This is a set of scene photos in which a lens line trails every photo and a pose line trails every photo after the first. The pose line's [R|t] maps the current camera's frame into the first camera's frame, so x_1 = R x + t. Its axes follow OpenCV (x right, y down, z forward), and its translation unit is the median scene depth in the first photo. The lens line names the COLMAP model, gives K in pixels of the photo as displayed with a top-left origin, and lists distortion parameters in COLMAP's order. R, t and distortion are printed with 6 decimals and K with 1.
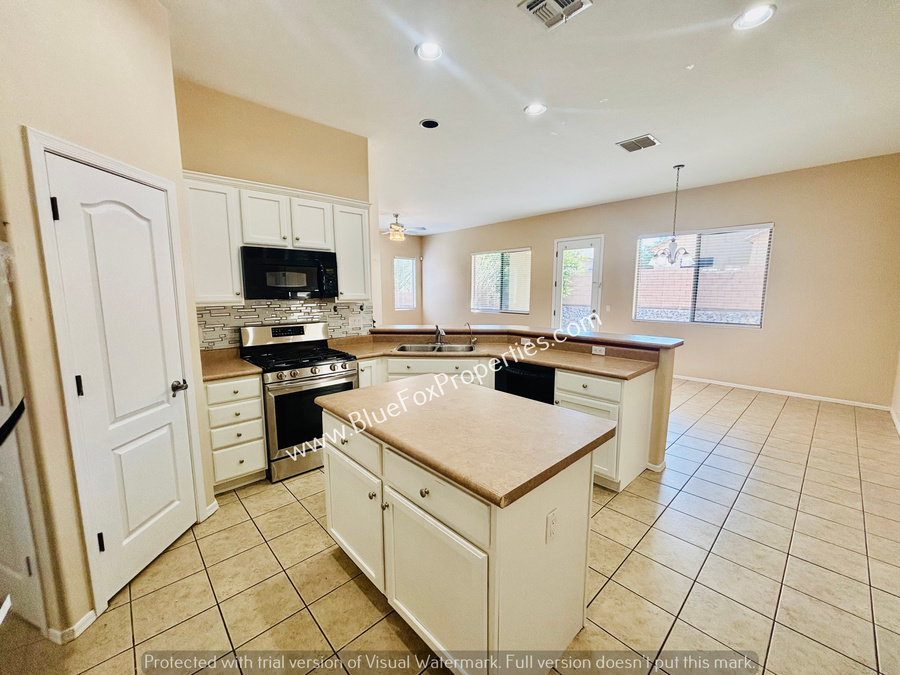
lens RADIAL K [[363.2, 0, 450.0], [0, 363.2, 337.5], [0, 0, 1]] dist [0.001741, 0.000374]
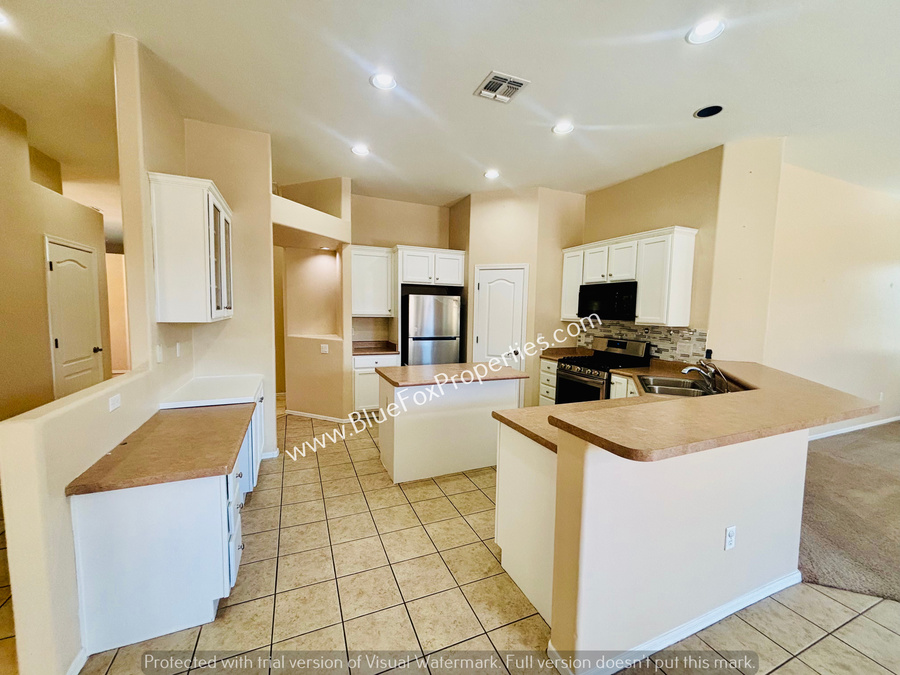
lens RADIAL K [[363.2, 0, 450.0], [0, 363.2, 337.5], [0, 0, 1]] dist [0.001741, 0.000374]
pose [[-0.335864, 0.073968, -0.939002, 1.039058], [-0.139344, 0.982040, 0.127200, -0.131361], [0.931546, 0.173566, -0.319525, 0.905688]]
